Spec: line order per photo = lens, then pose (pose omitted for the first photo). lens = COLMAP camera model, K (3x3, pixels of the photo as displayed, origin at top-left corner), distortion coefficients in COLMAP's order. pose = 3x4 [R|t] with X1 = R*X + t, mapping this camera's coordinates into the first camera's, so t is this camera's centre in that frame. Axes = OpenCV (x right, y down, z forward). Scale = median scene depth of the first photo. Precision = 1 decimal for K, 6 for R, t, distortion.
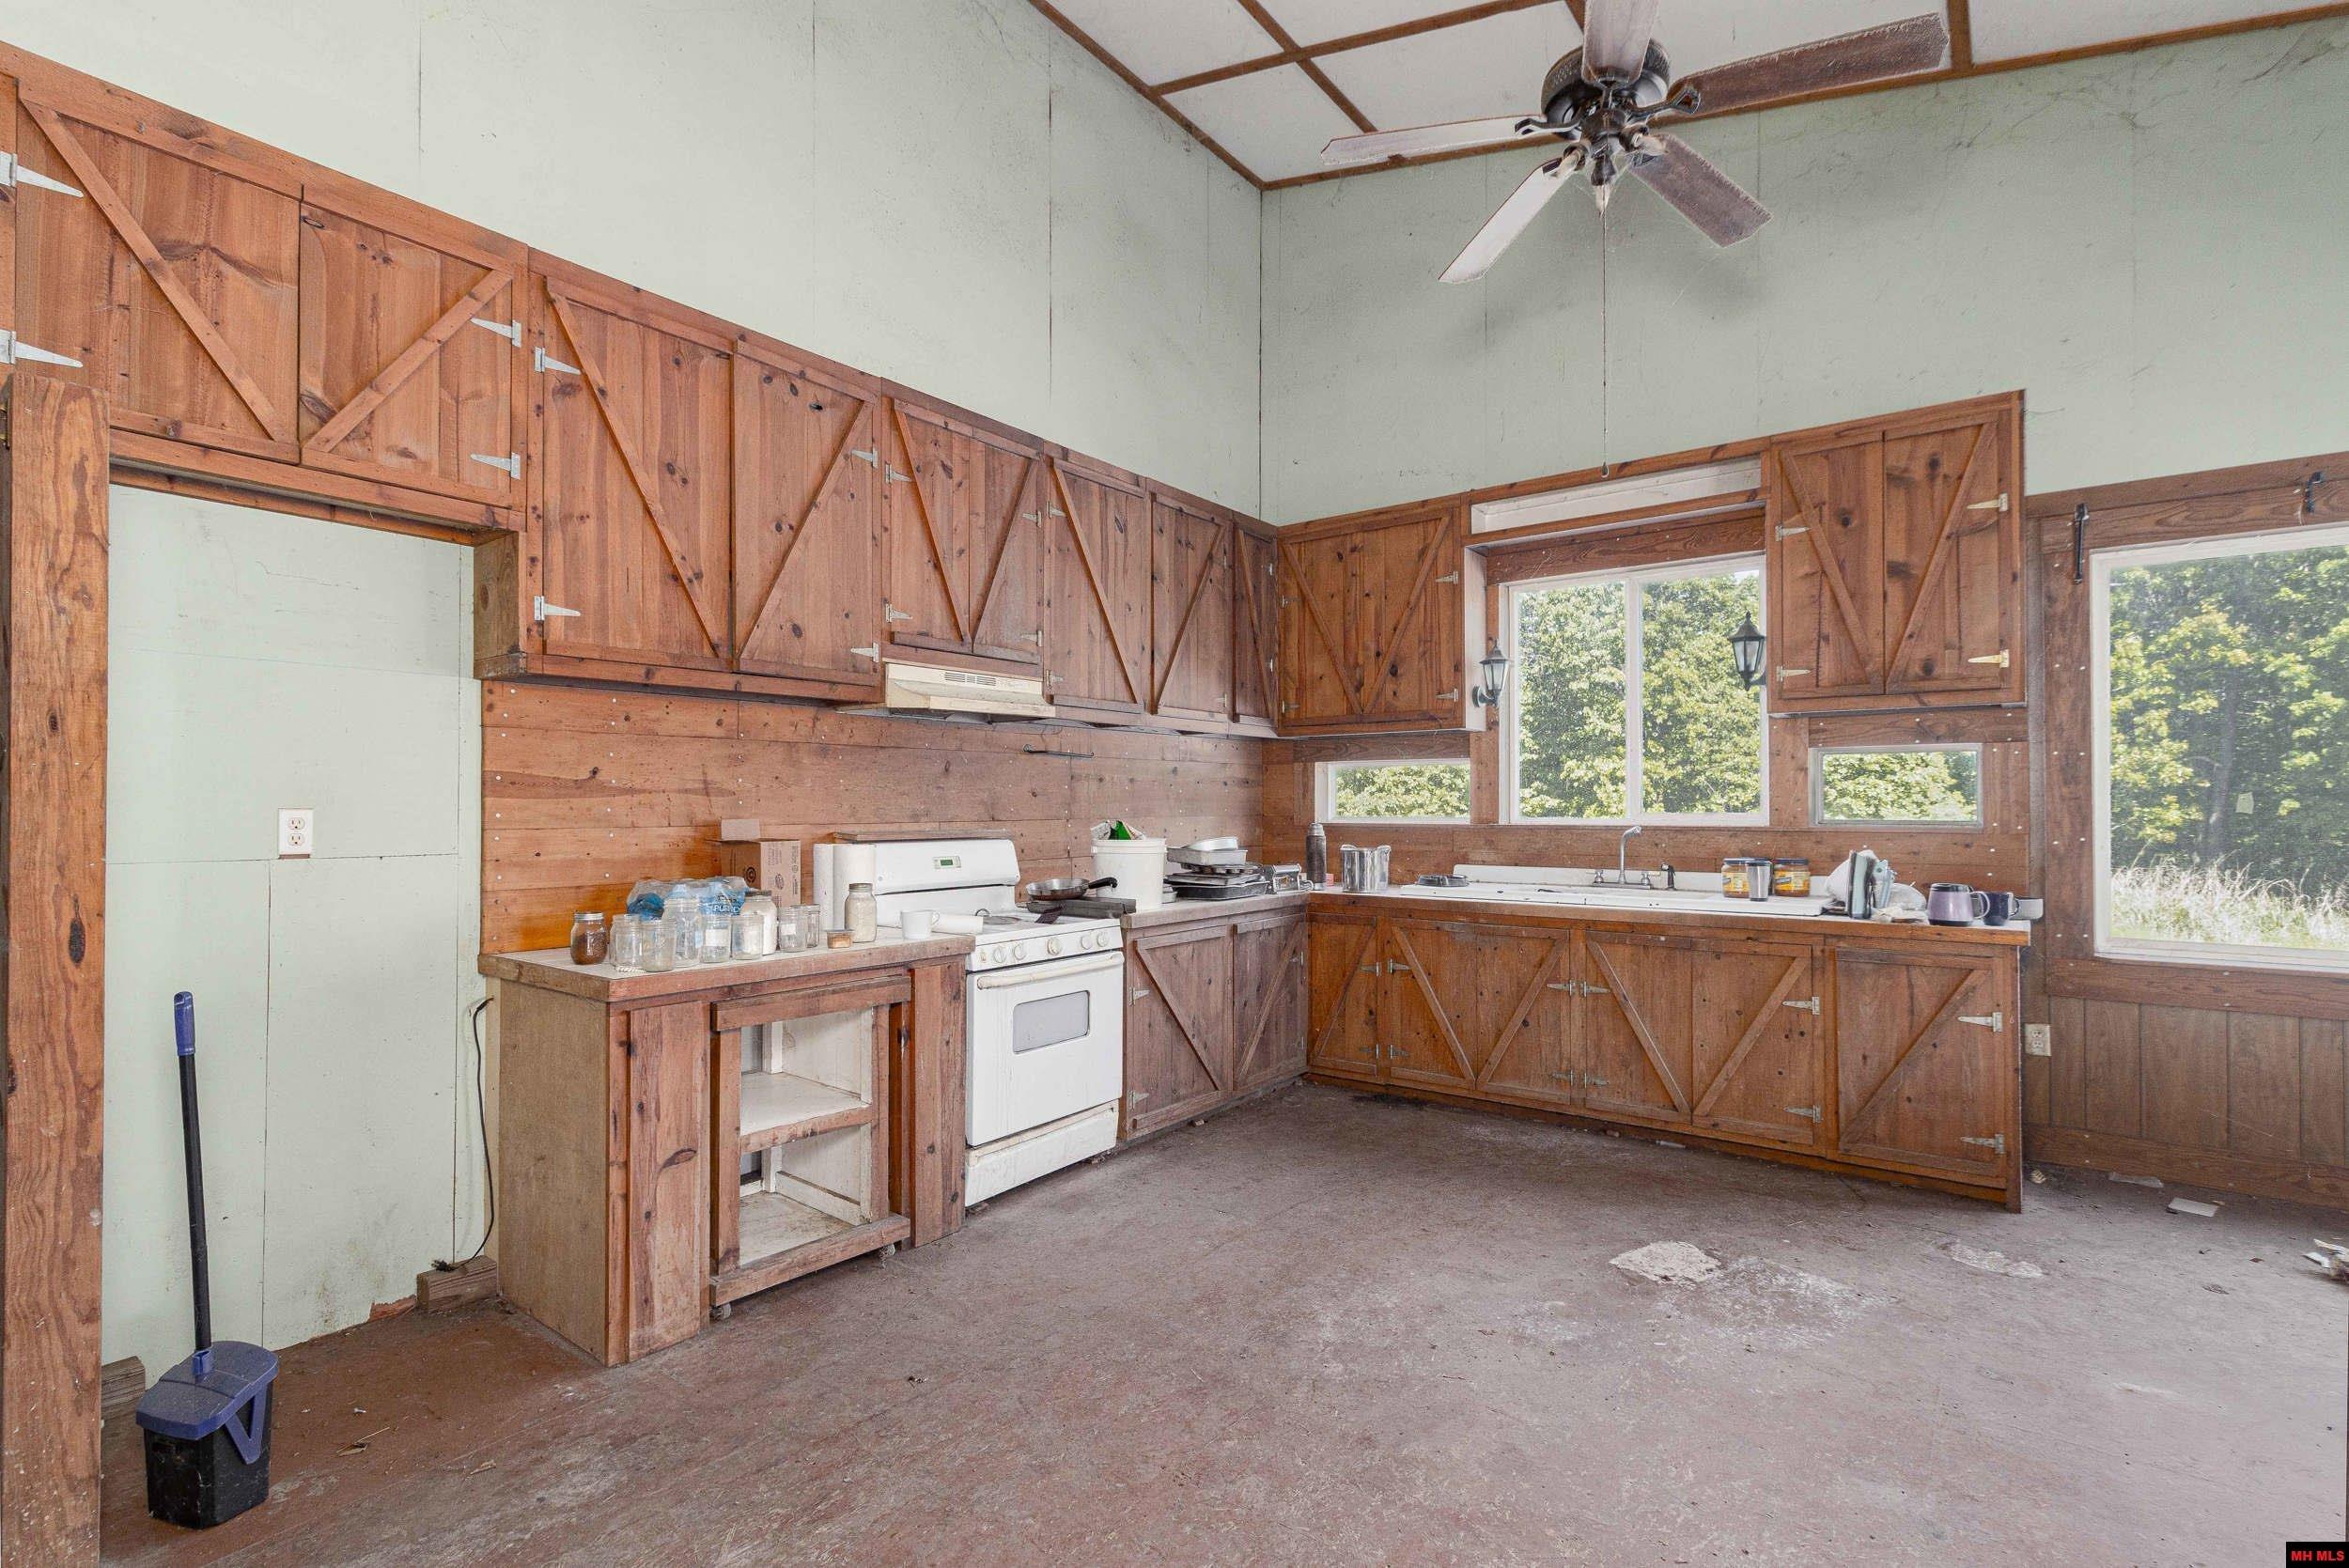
lens RADIAL K [[1093.6, 0, 1167.2], [0, 1093.6, 797.3], [0, 0, 1]] dist [0.001295, 0.000325]
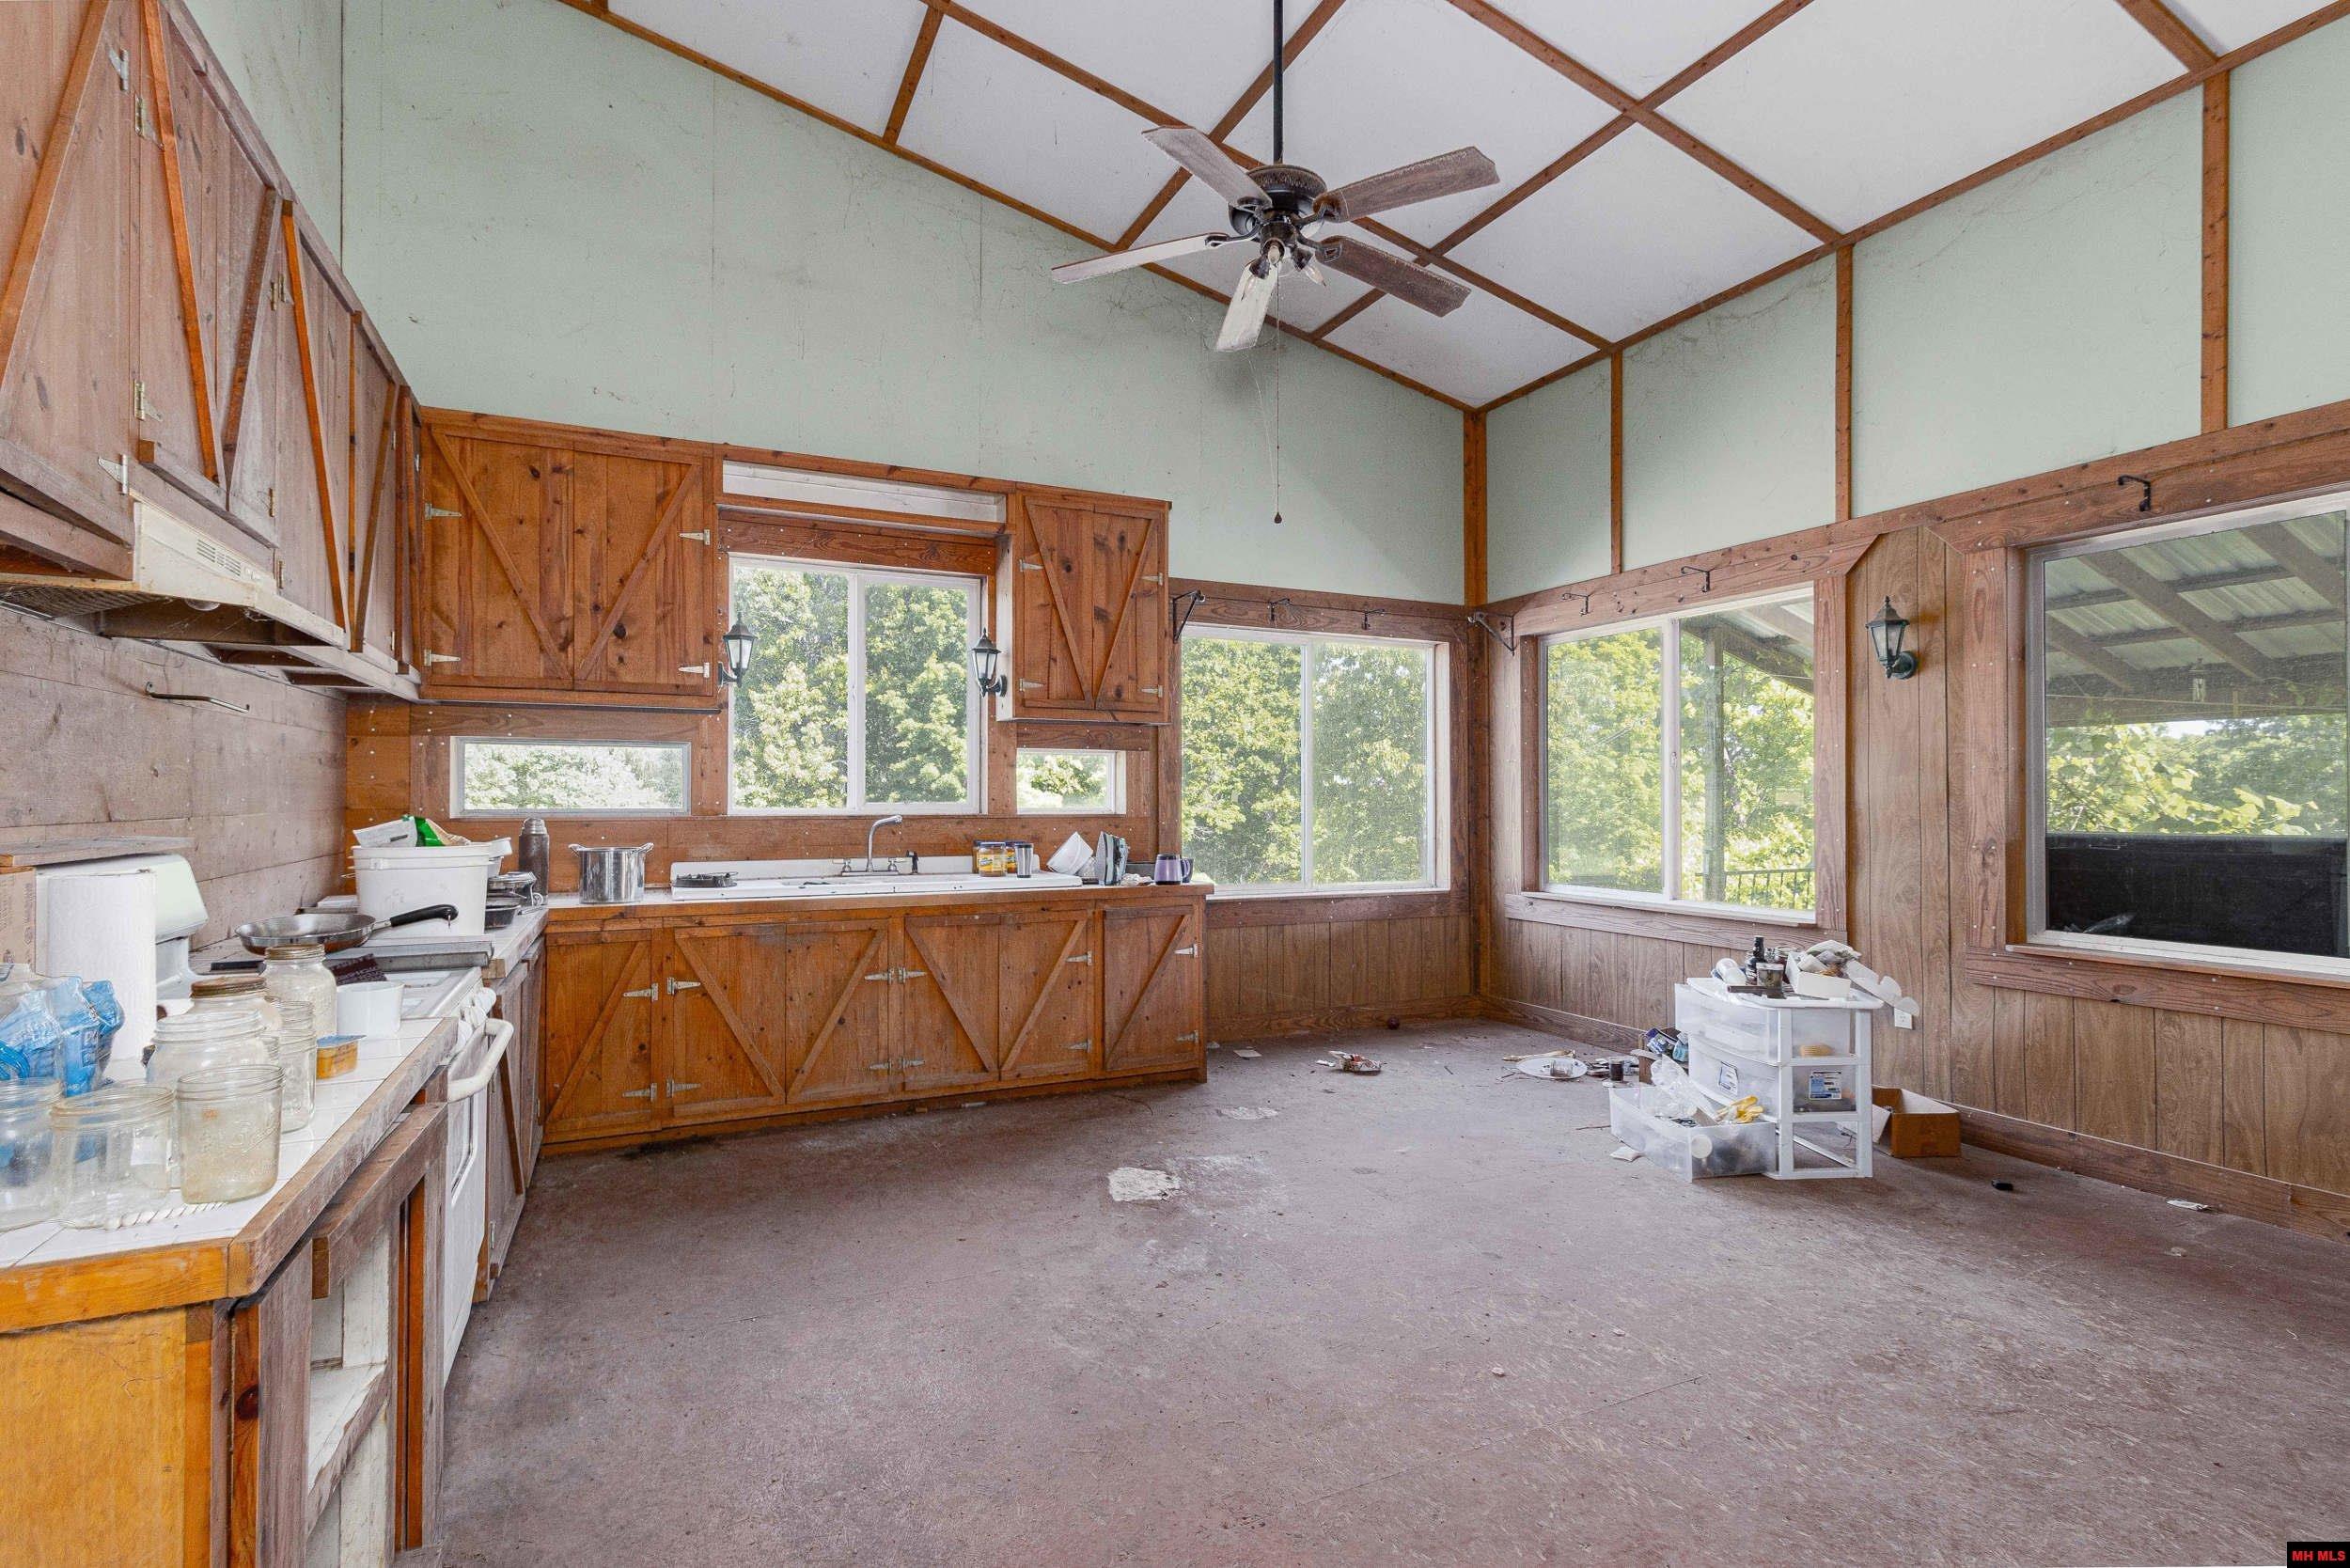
lens RADIAL K [[1094.2, 0, 1167.4], [0, 1094.2, 788.5], [0, 0, 1]] dist [0.001295, 0.000325]
pose [[0.460266, 0.008935, 0.887736, -0.422347], [-0.009375, 0.999943, -0.005204, 0.003908], [-0.887732, -0.005928, 0.460323, 0.318838]]
